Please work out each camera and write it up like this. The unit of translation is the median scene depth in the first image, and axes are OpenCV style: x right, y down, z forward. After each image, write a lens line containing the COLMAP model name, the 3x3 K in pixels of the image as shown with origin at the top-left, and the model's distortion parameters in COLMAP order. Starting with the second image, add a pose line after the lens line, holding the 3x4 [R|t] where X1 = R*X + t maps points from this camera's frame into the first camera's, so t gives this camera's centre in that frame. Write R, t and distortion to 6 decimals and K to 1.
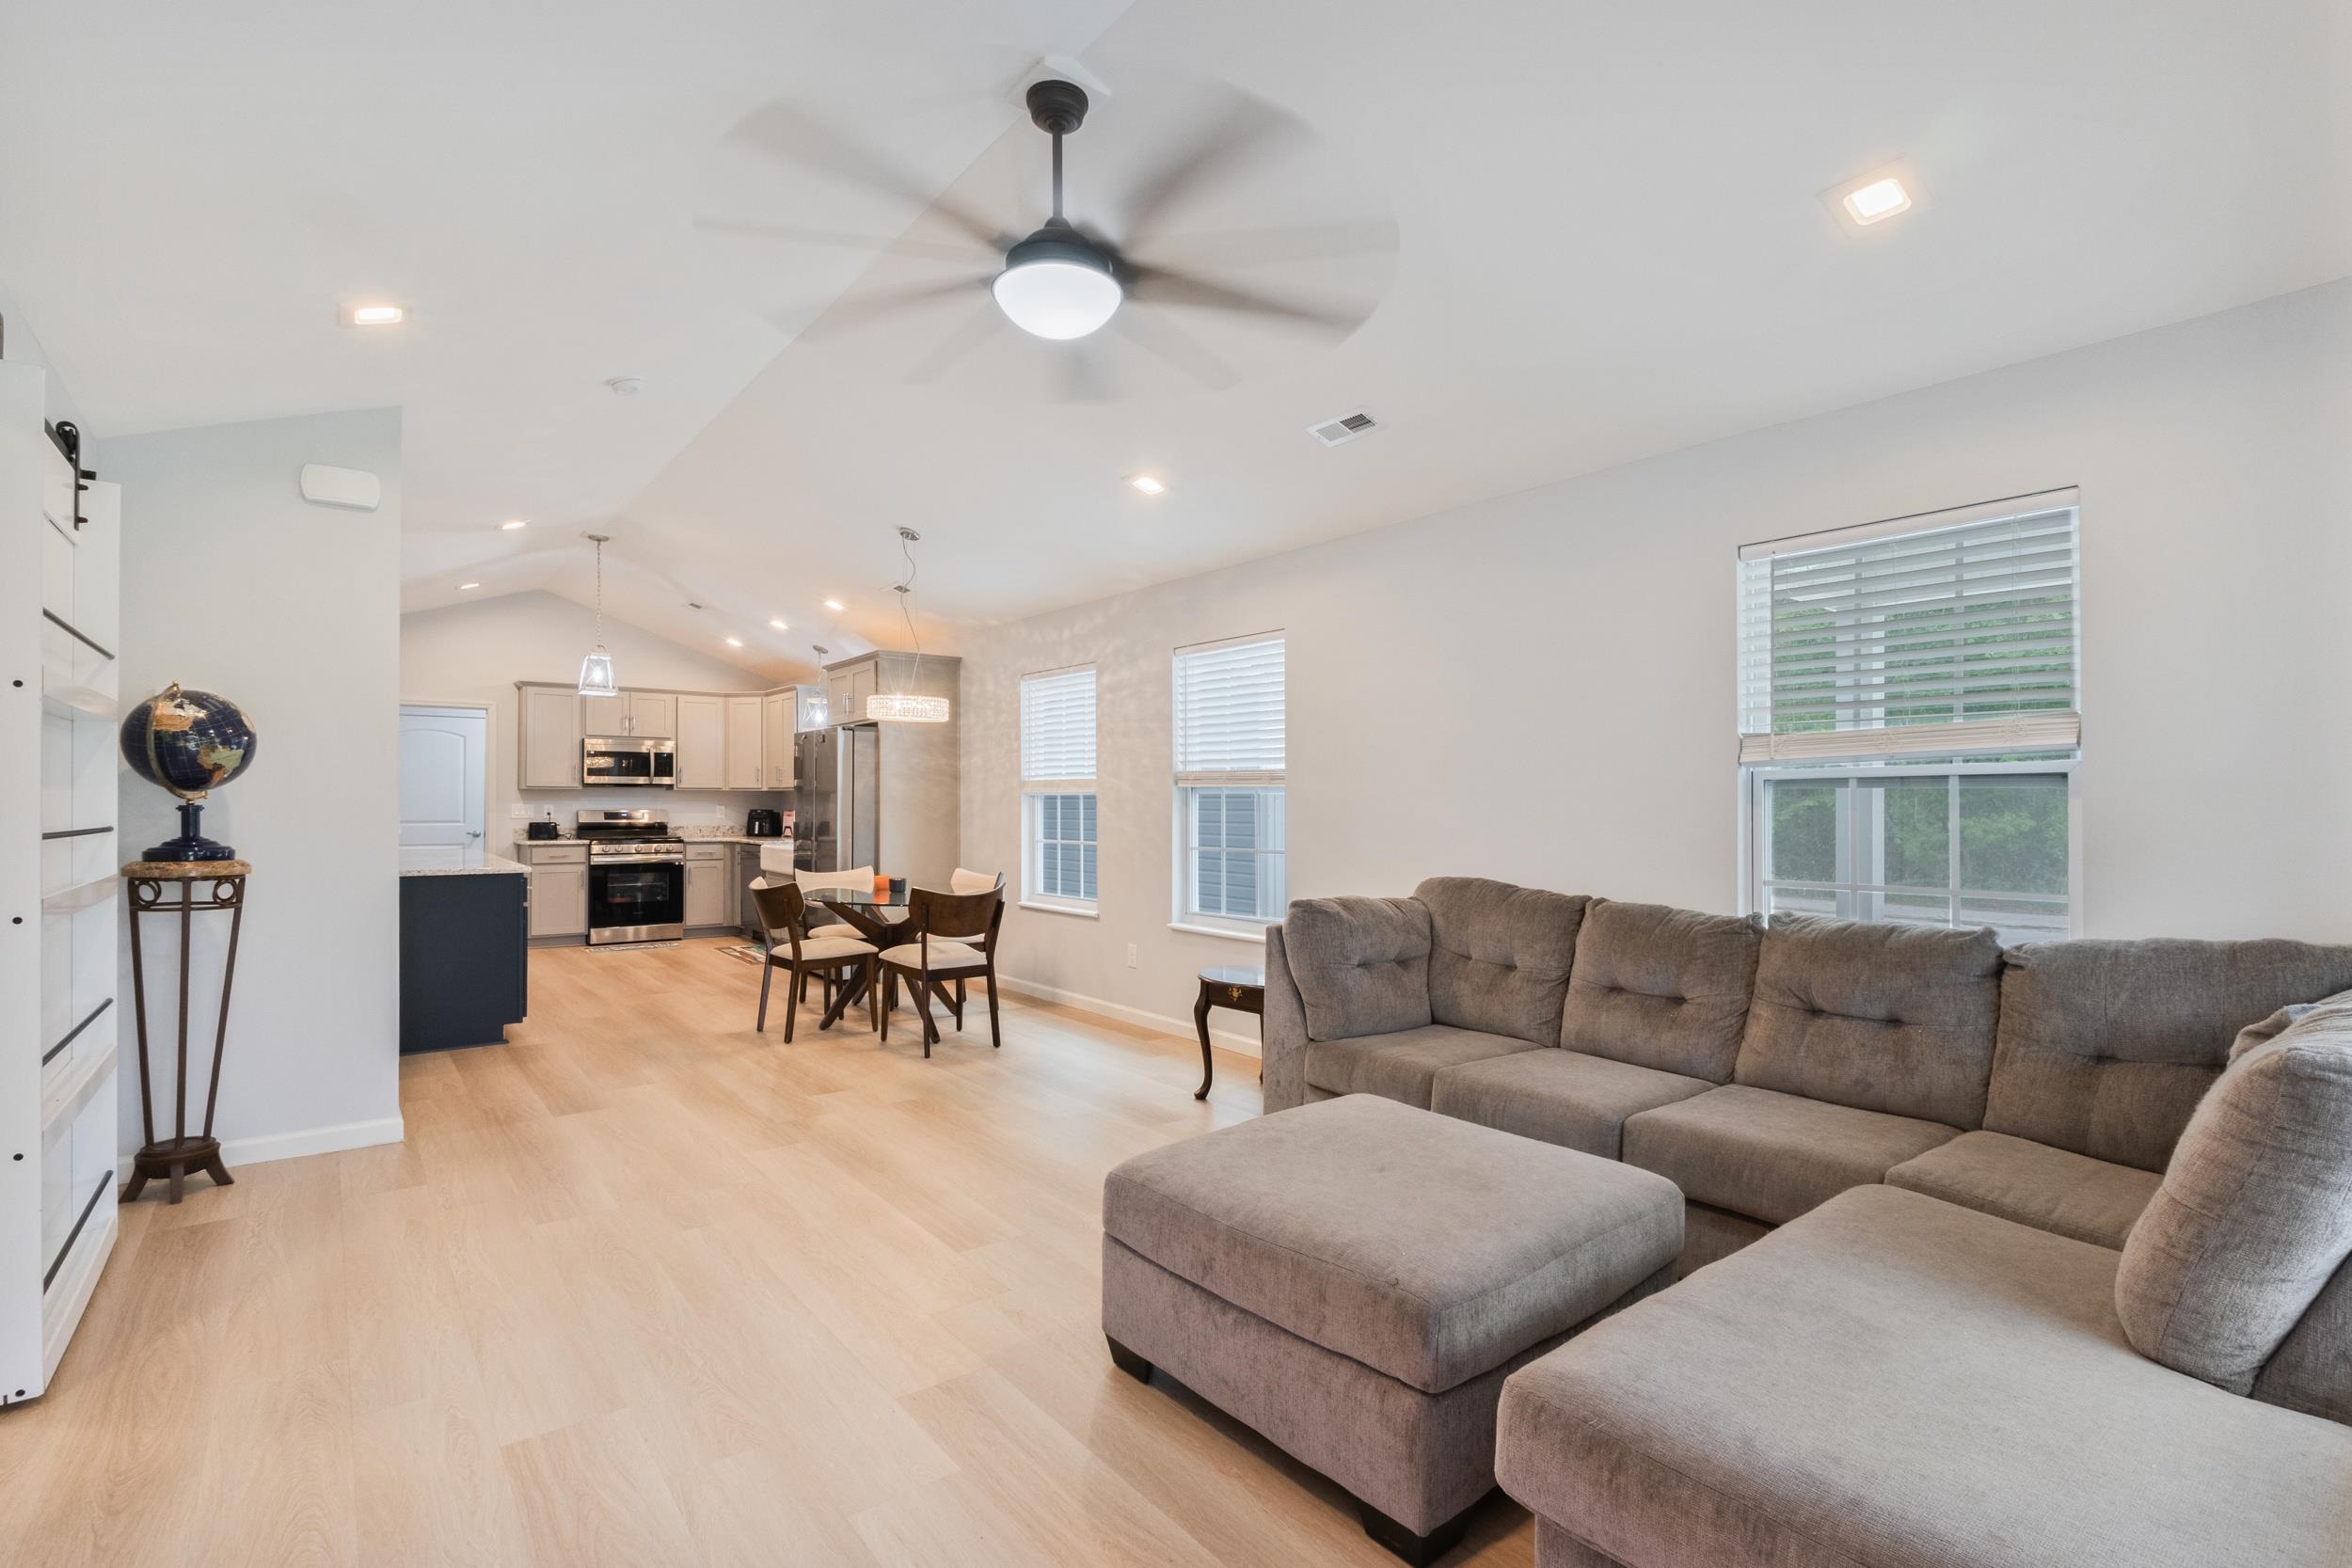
lens RADIAL K [[1095.1, 0, 1186.0], [0, 1095.1, 795.3], [0, 0, 1]] dist [-0.002011, 0.003422]
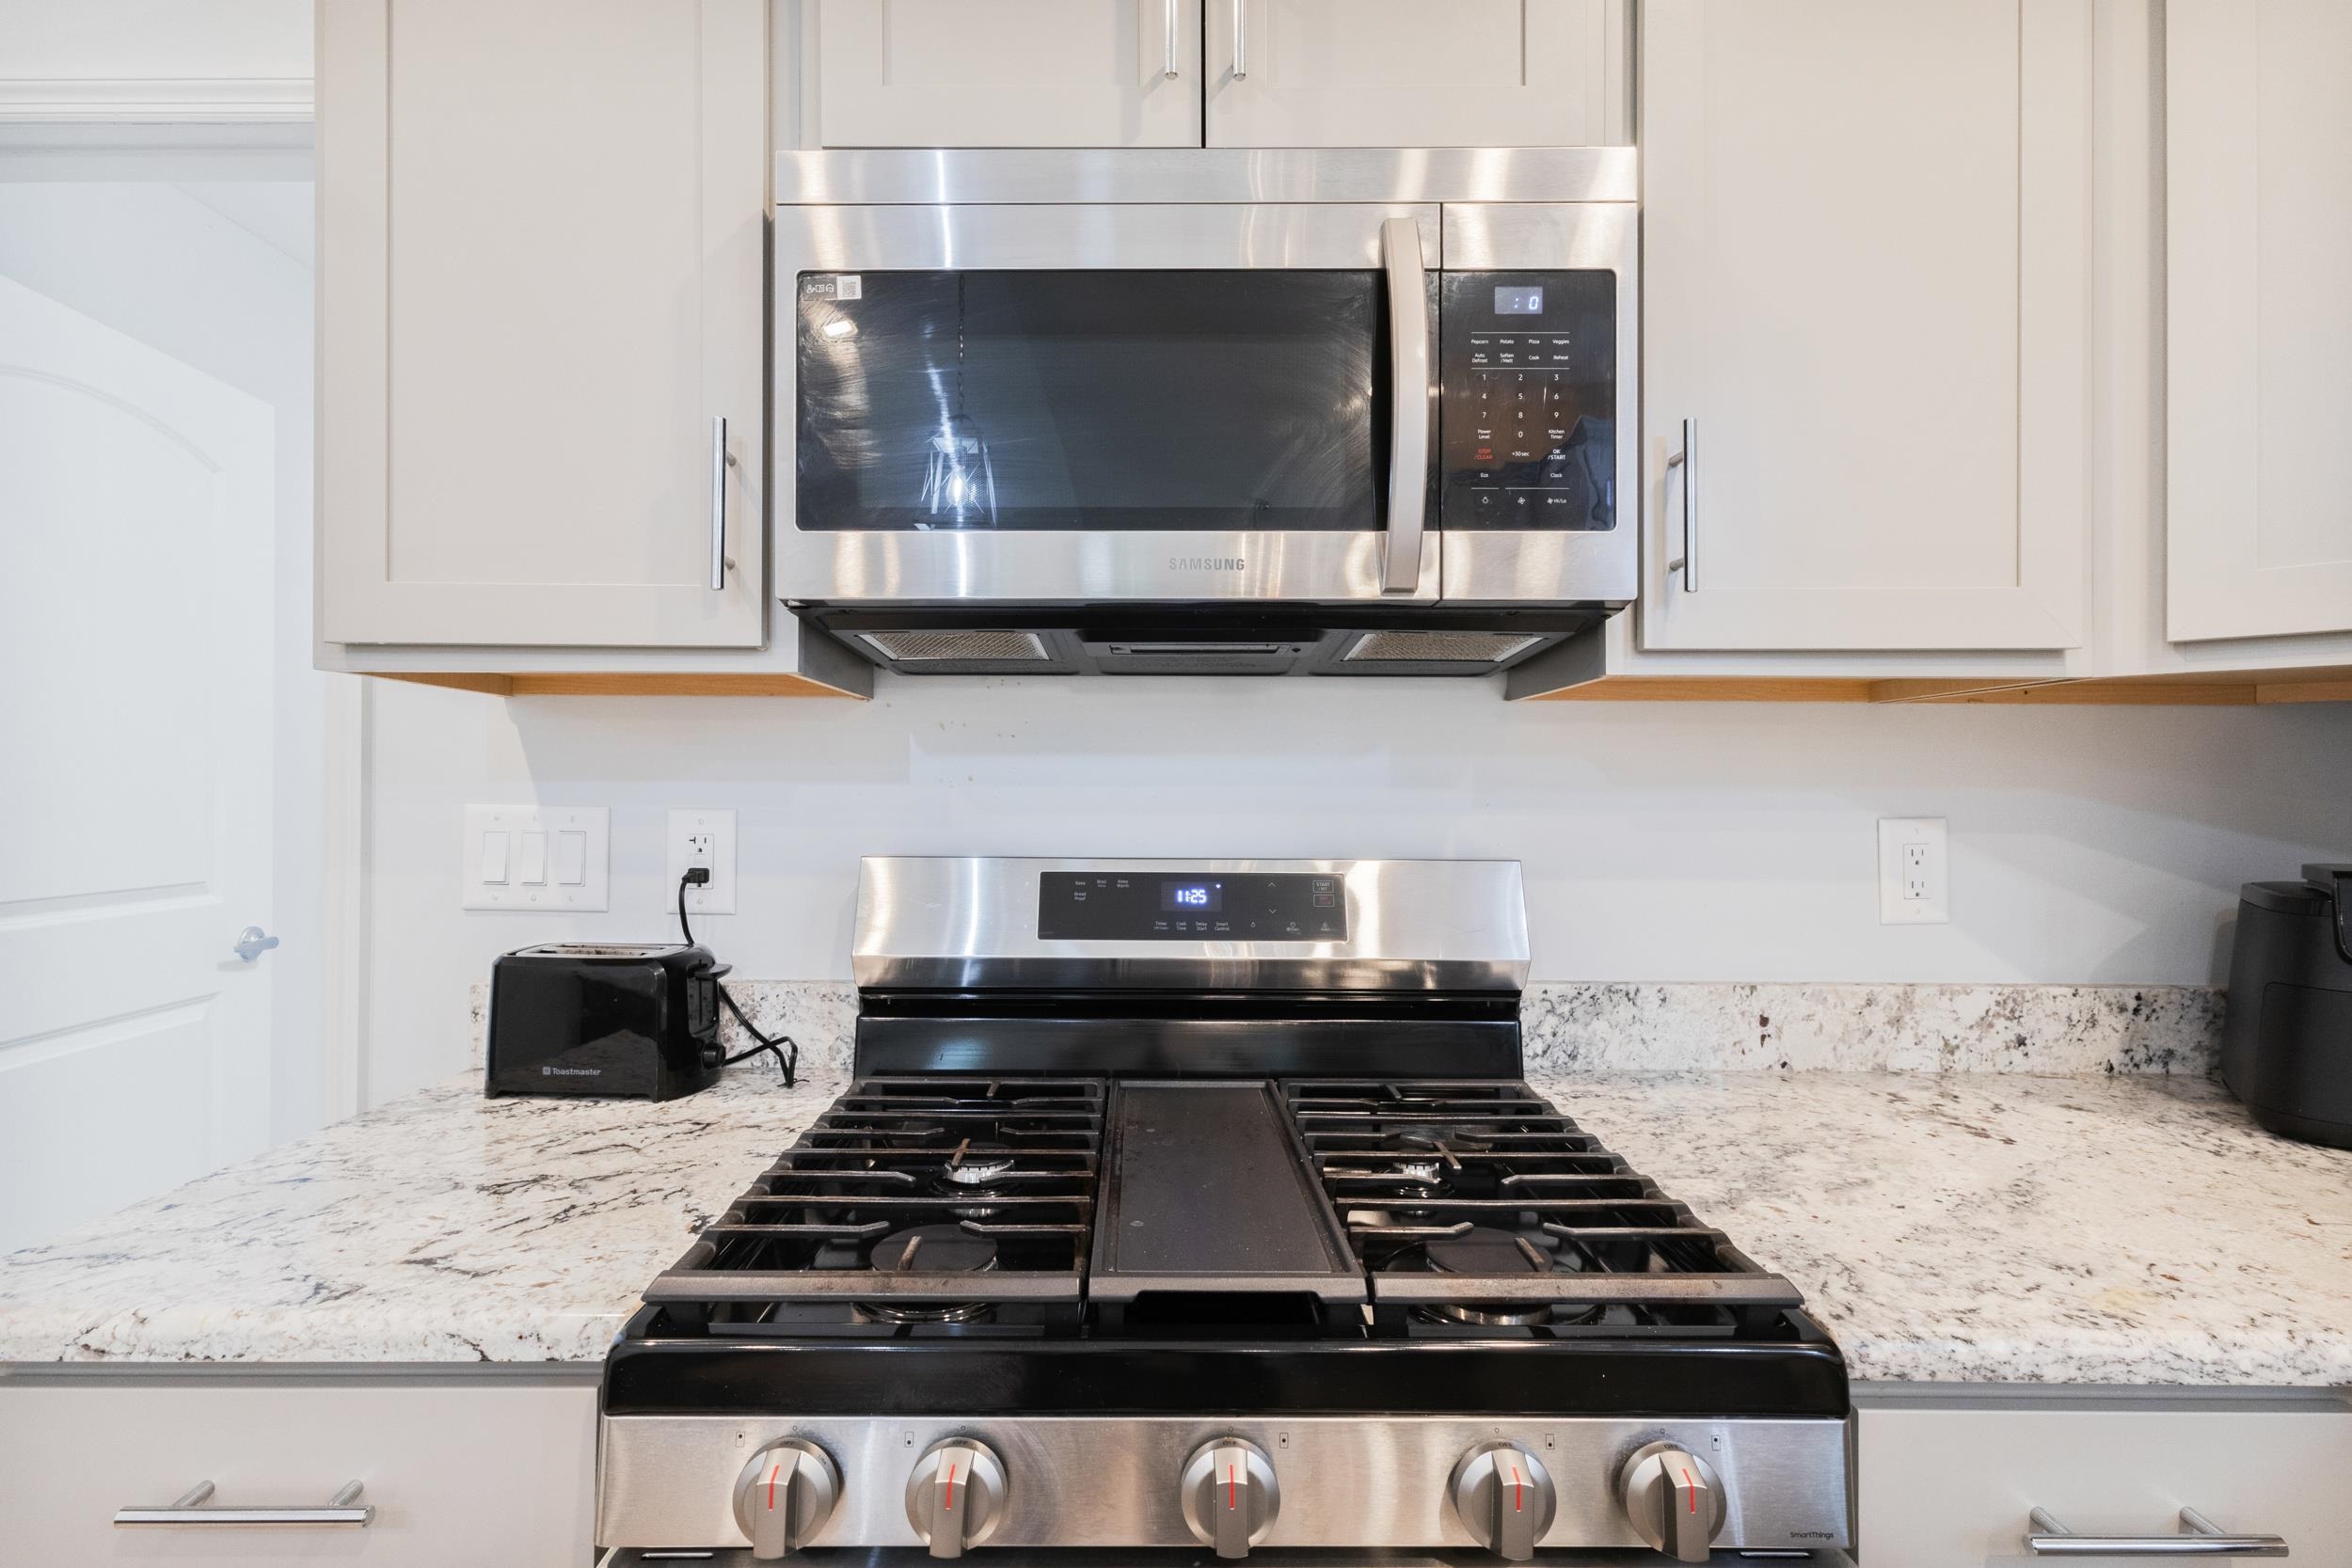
lens RADIAL K [[1095.1, 0, 1154.8], [0, 1095.1, 784.4], [0, 0, 1]] dist [-0.002011, 0.003422]
pose [[0.790129, -0.000019, -0.612941, -0.473245], [0.004288, 0.999976, 0.005497, 0.004957], [0.612926, -0.006971, 0.790110, 0.965518]]
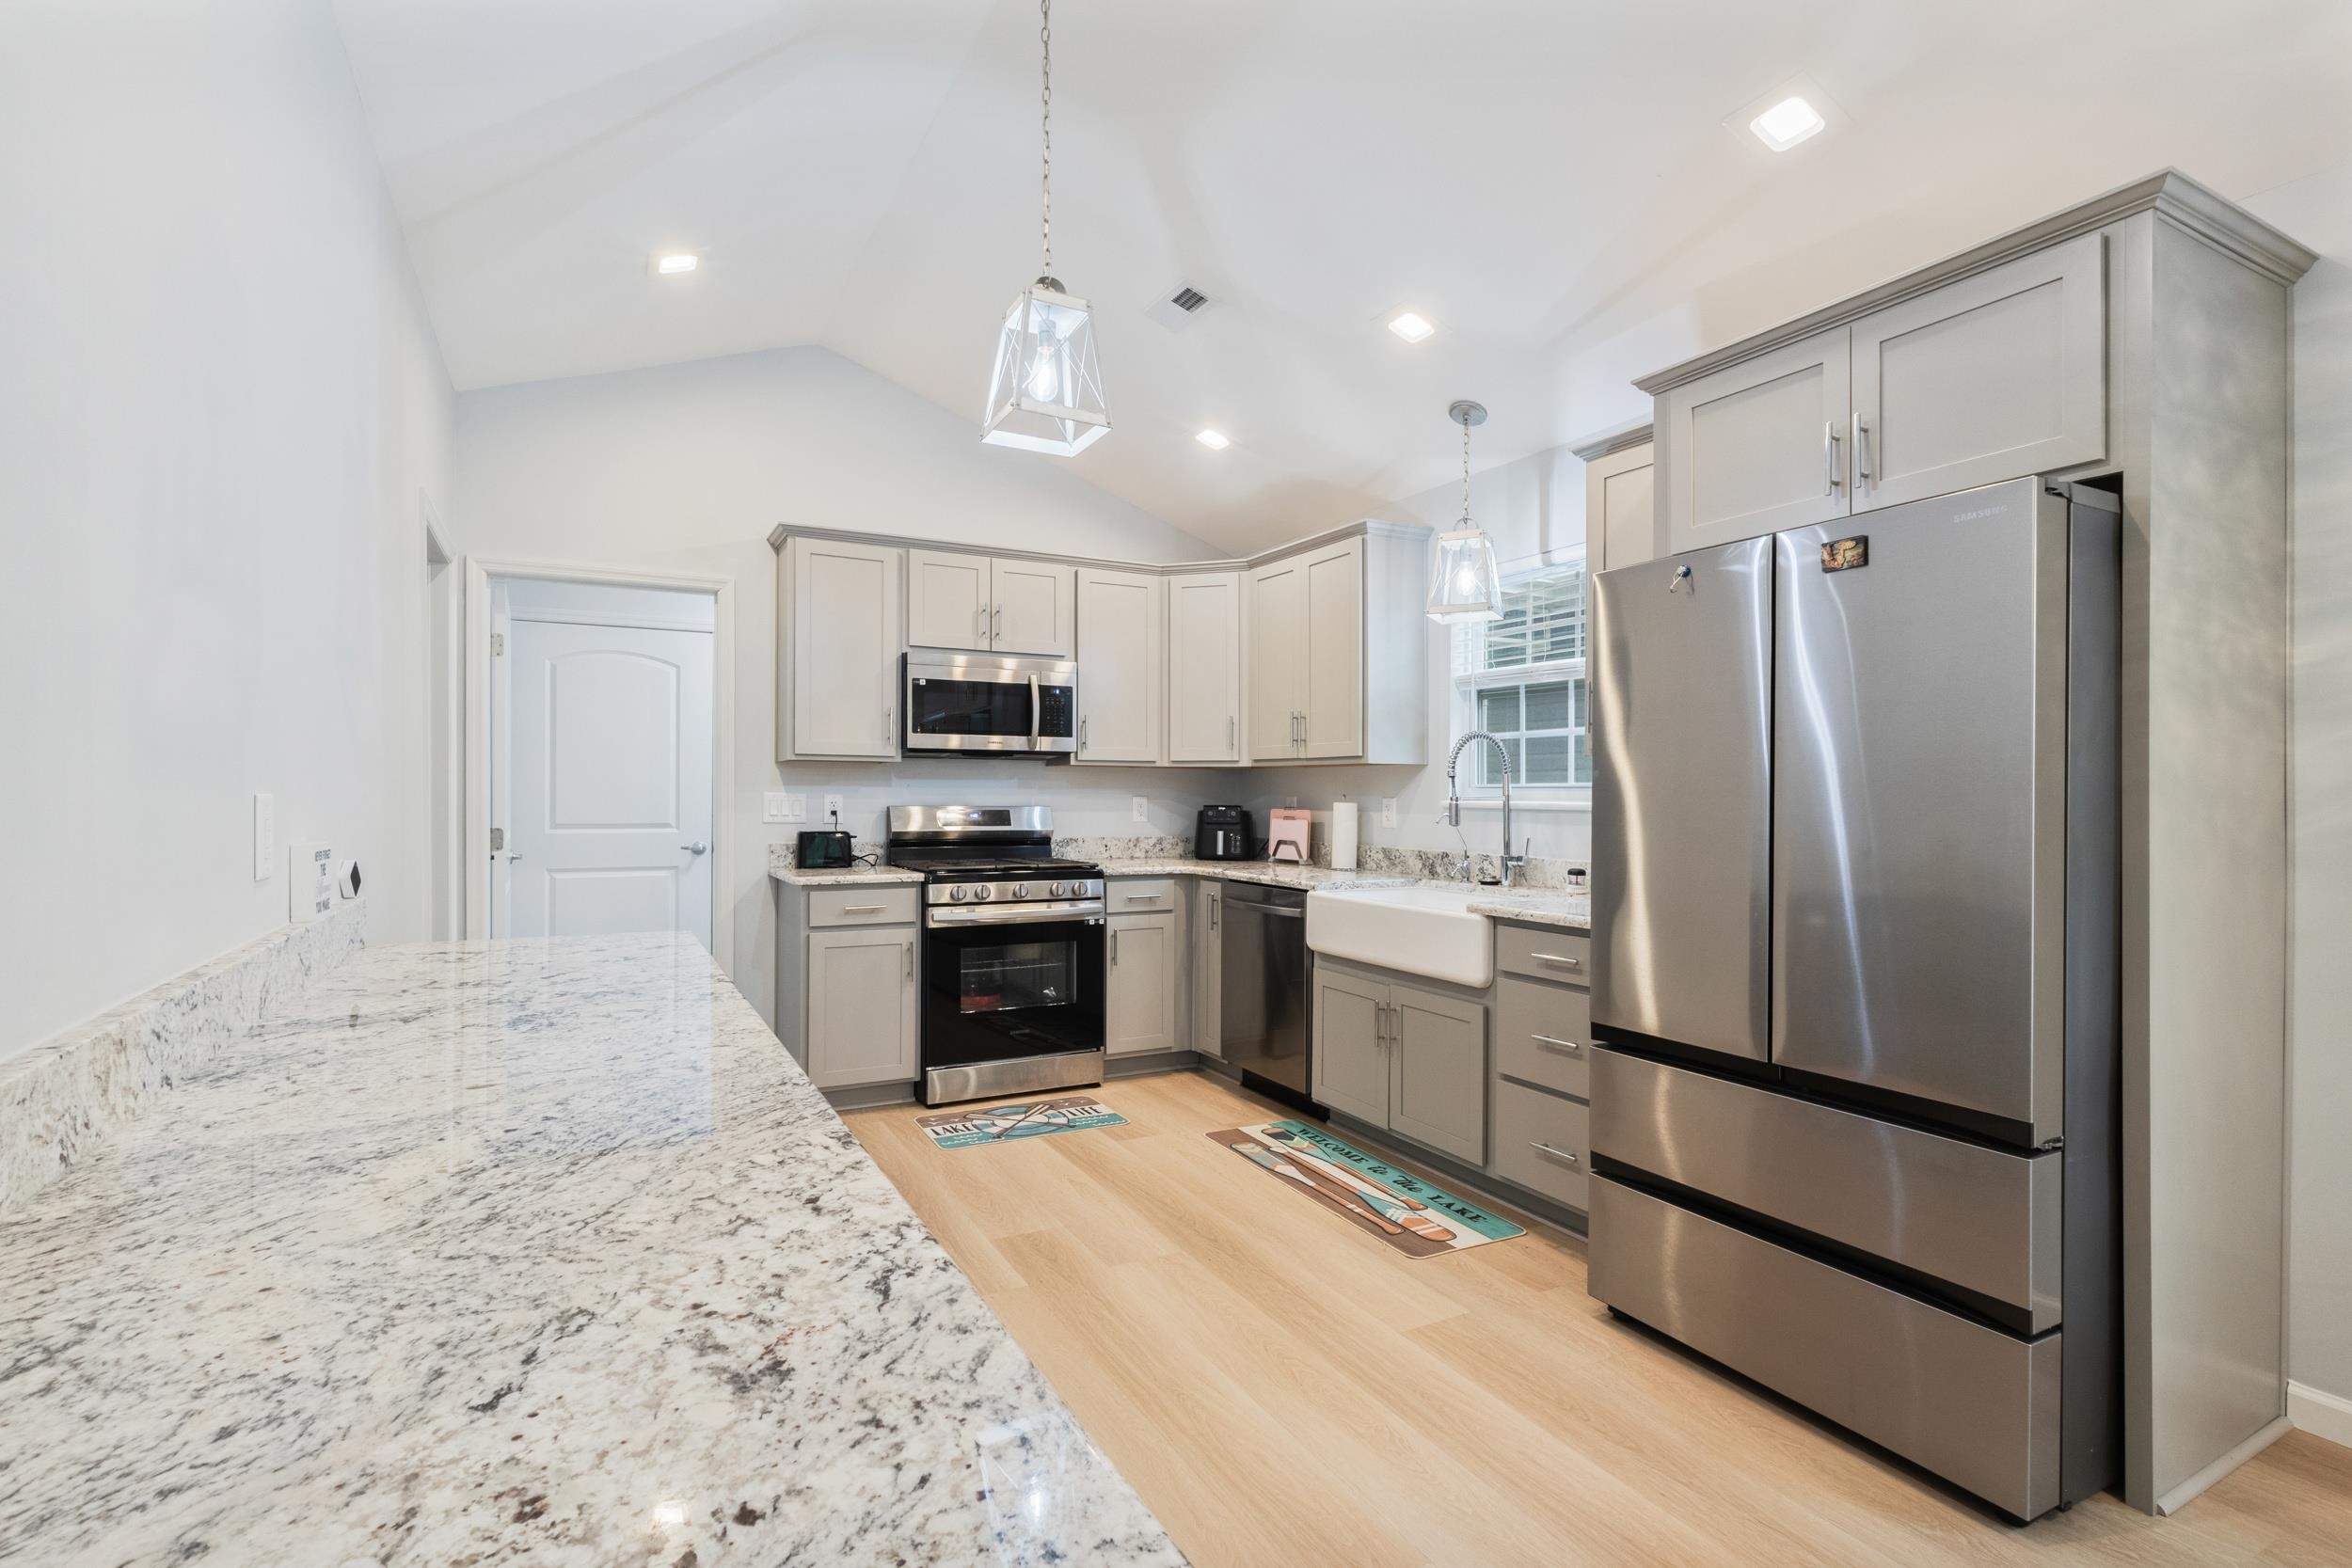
lens RADIAL K [[1095.1, 0, 1160.4], [0, 1095.1, 798.3], [0, 0, 1]] dist [-0.002011, 0.003422]
pose [[0.983674, 0.003742, -0.179918, -0.369132], [-0.001581, 0.999925, 0.012157, 0.004402], [0.179950, -0.011674, 0.983606, 0.575997]]
